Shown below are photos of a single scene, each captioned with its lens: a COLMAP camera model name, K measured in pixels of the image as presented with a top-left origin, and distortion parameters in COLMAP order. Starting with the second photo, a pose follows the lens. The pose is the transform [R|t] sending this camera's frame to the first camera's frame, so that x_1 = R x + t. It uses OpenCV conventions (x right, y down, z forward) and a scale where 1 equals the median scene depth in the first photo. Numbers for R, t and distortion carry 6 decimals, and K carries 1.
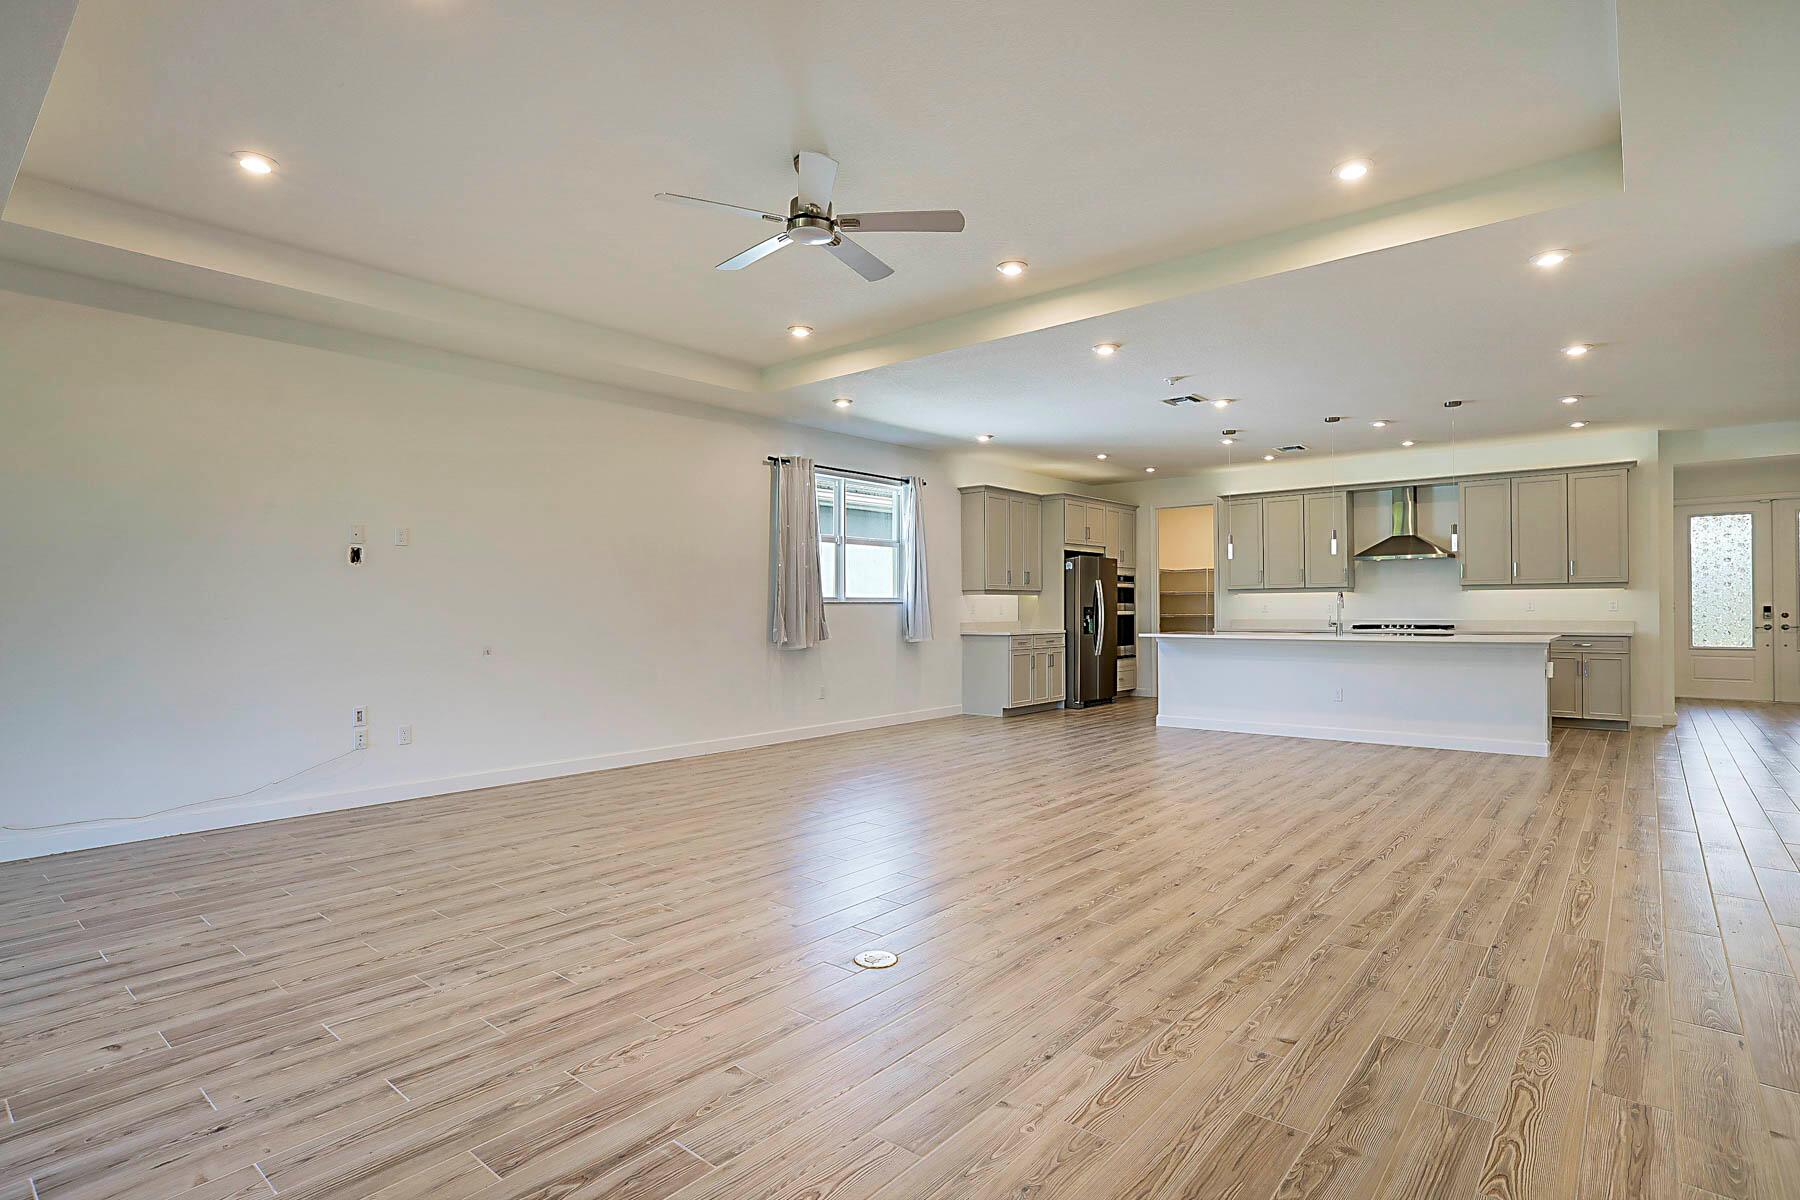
lens RADIAL K [[887.4, 0, 922.5], [0, 887.4, 592.3], [0, 0, 1]] dist [-0.028798, 0.012361]
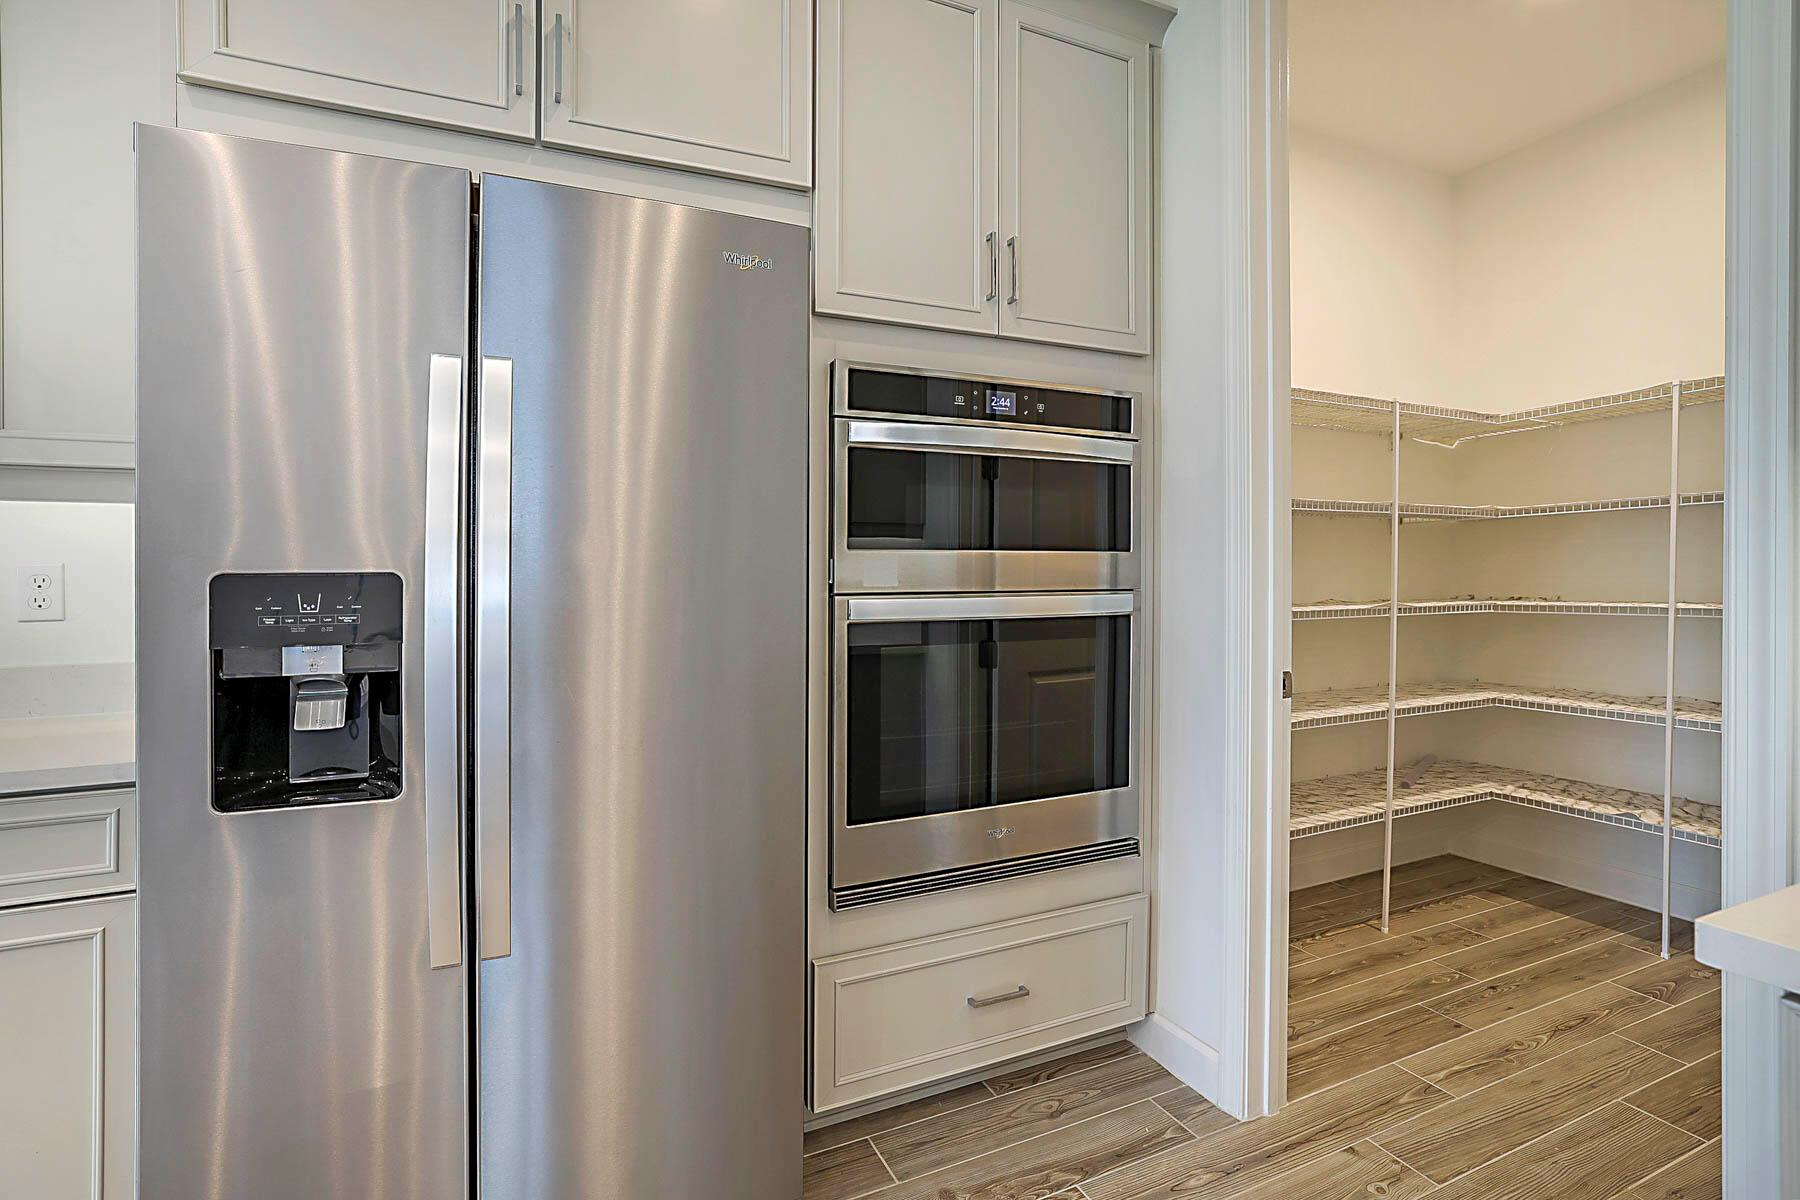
lens RADIAL K [[818.0, 0, 890.4], [0, 818.0, 573.9], [0, 0, 1]] dist [-0.014419, 0.000208]
pose [[0.902067, -0.003153, -0.431585, 0.301148], [0.010202, 0.999850, 0.014018, 0.016127], [0.431476, -0.017048, 0.901963, 0.941647]]
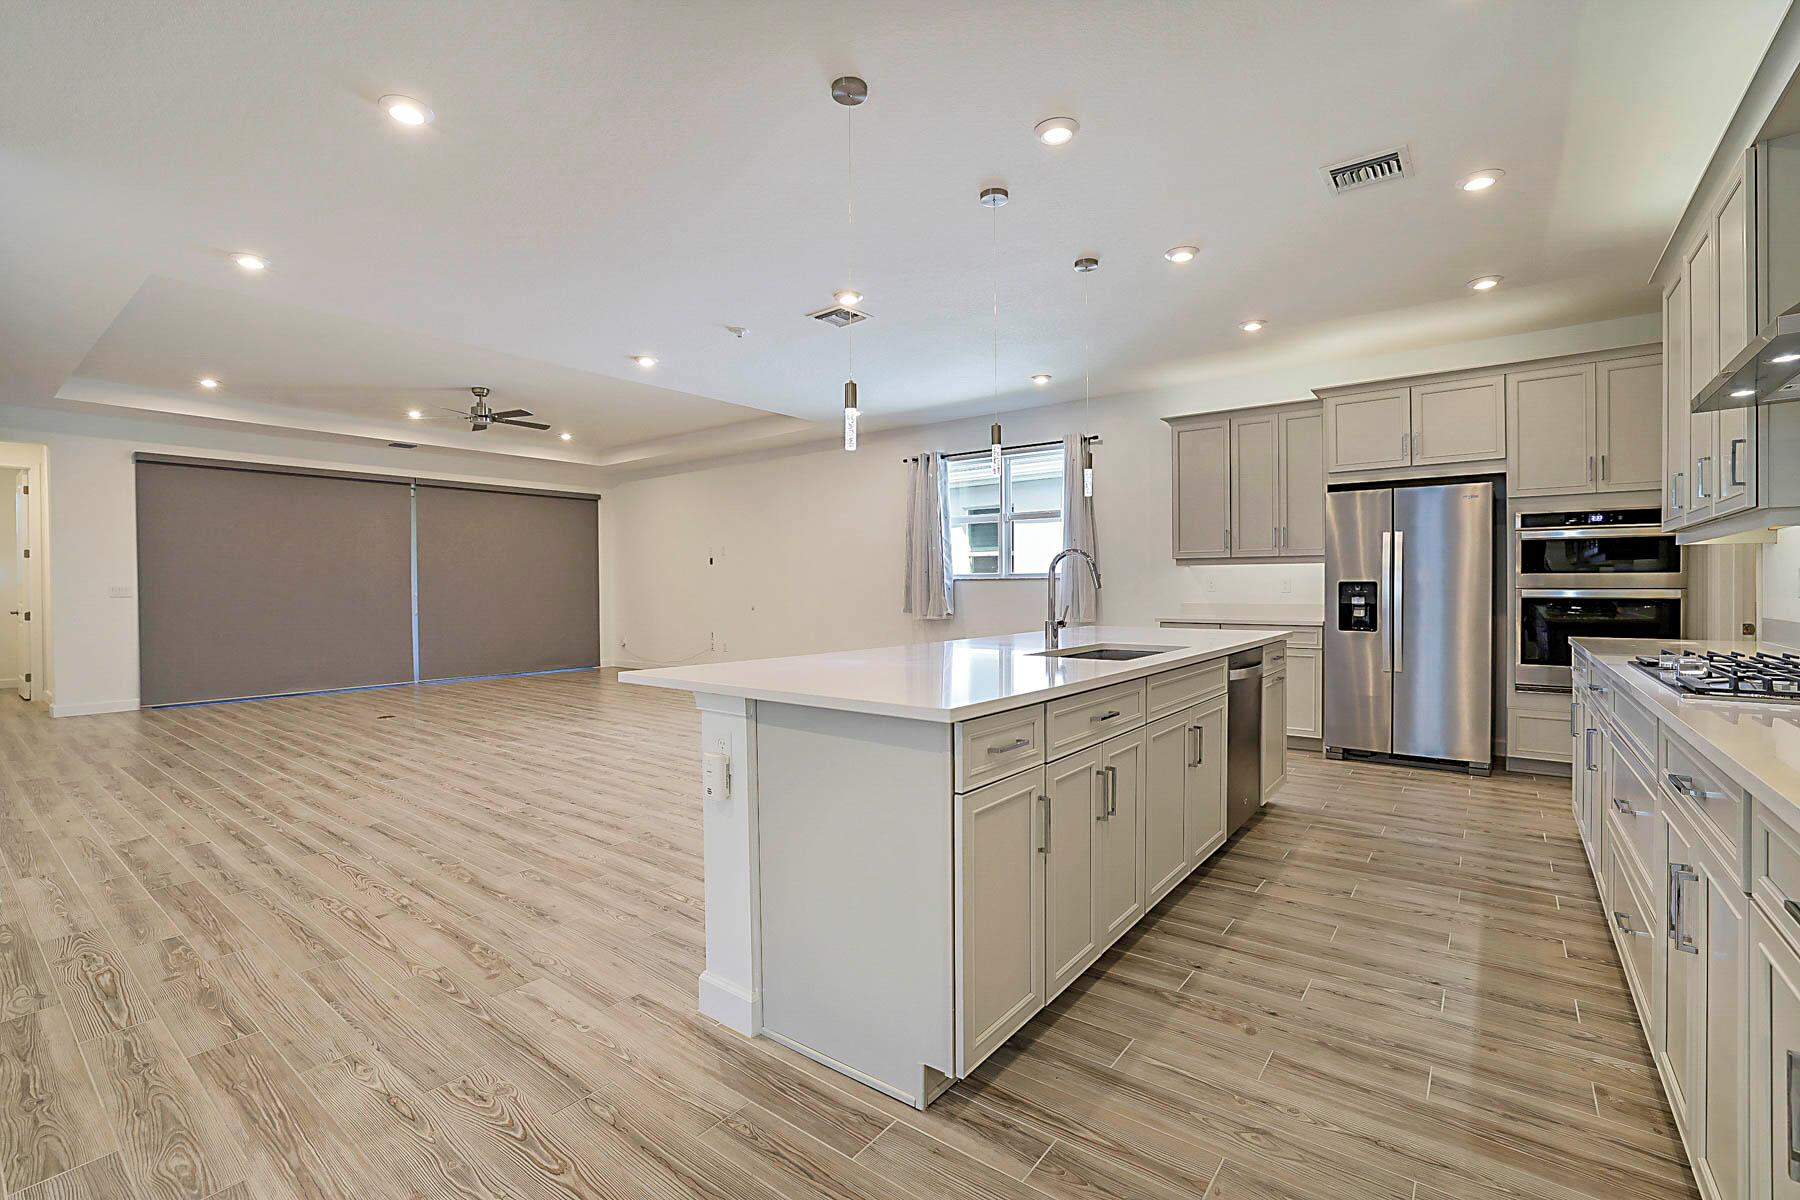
lens RADIAL K [[797.3, 0, 903.4], [0, 797.3, 589.9], [0, 0, 1]] dist [-0.031973, 0.010351]
pose [[0.055031, 0.008877, -0.998445, 0.664857], [0.020955, 0.999730, 0.010043, 0.010678], [0.998265, -0.021475, 0.054830, 0.693341]]
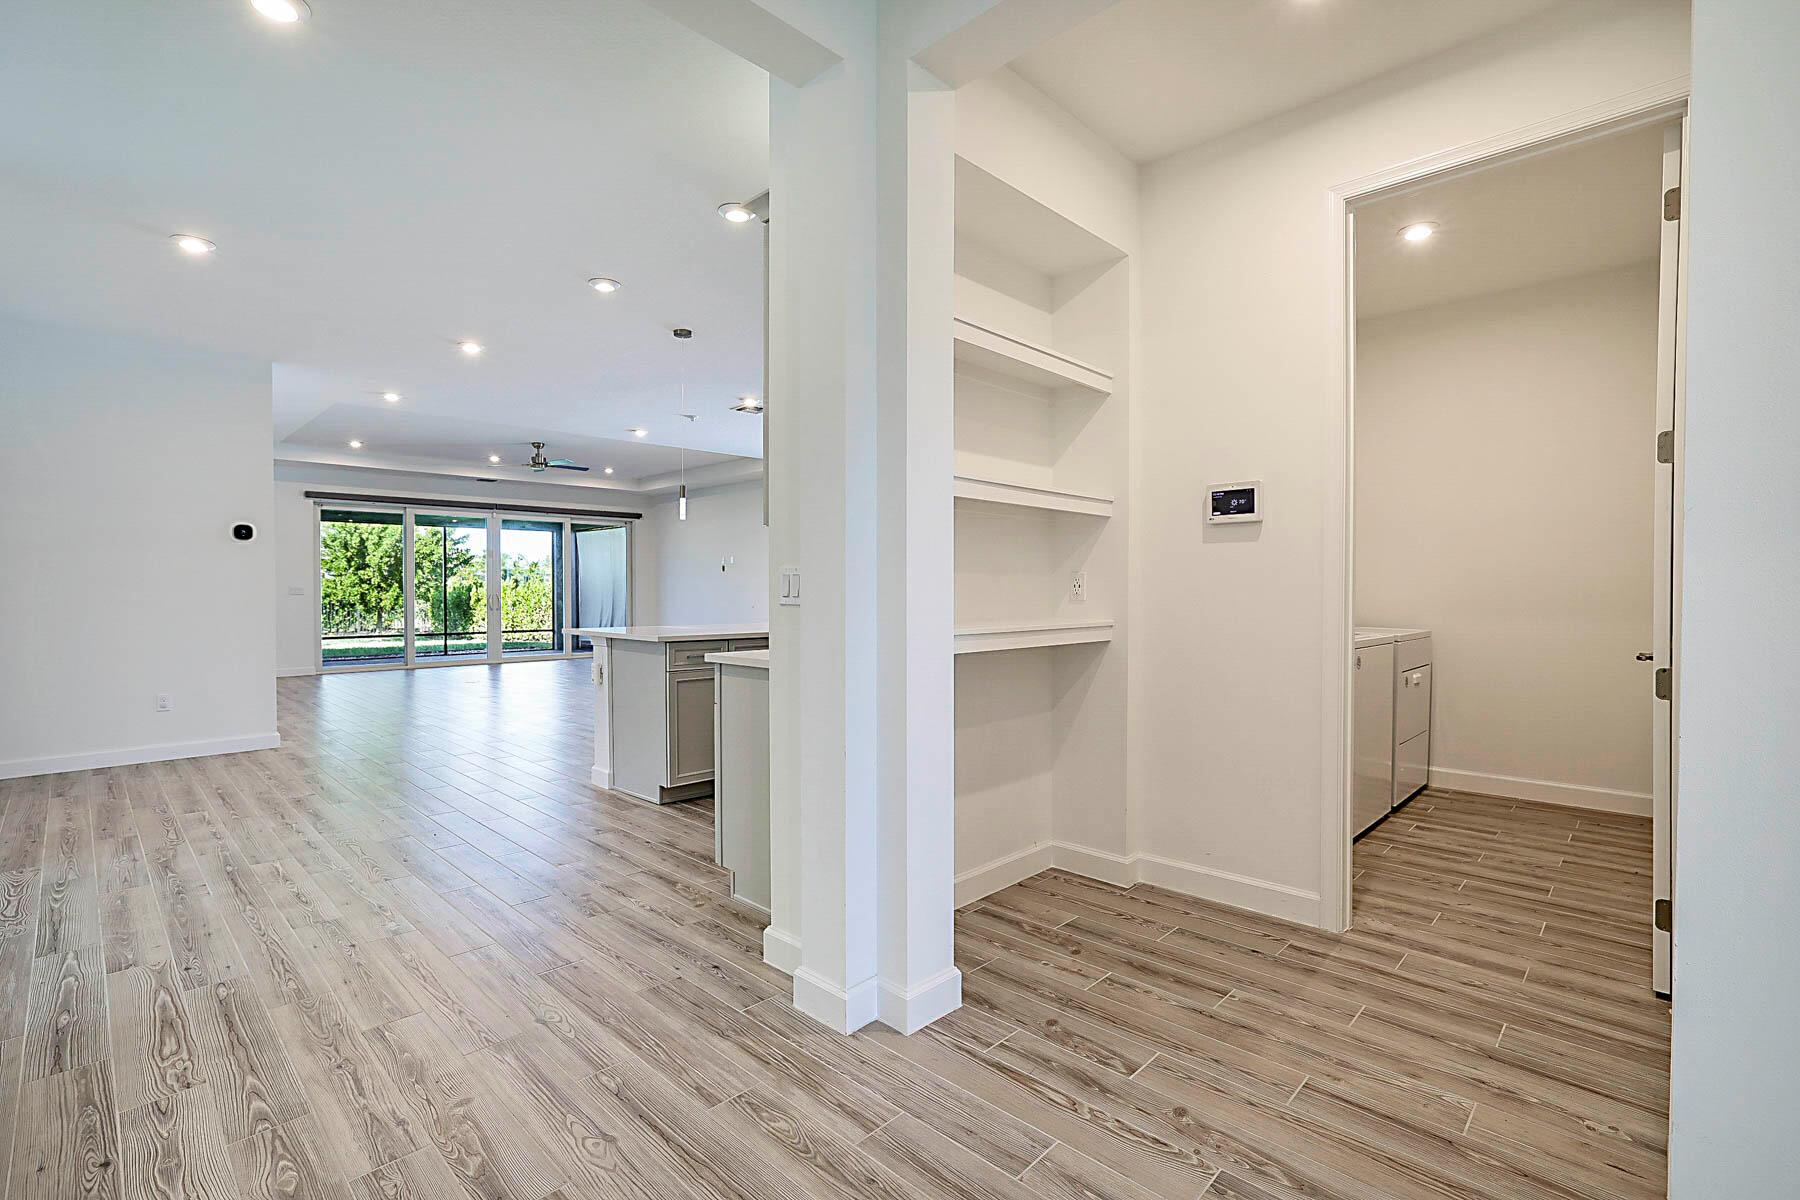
lens RADIAL K [[815.2, 0, 890.6], [0, 815.2, 597.2], [0, 0, 1]] dist [-0.021151, 0.000489]
pose [[-0.062910, 0.013399, -0.997929, 0.915337], [0.015991, 0.999795, 0.012416, 0.012885], [0.997891, -0.015176, -0.063111, 0.856065]]
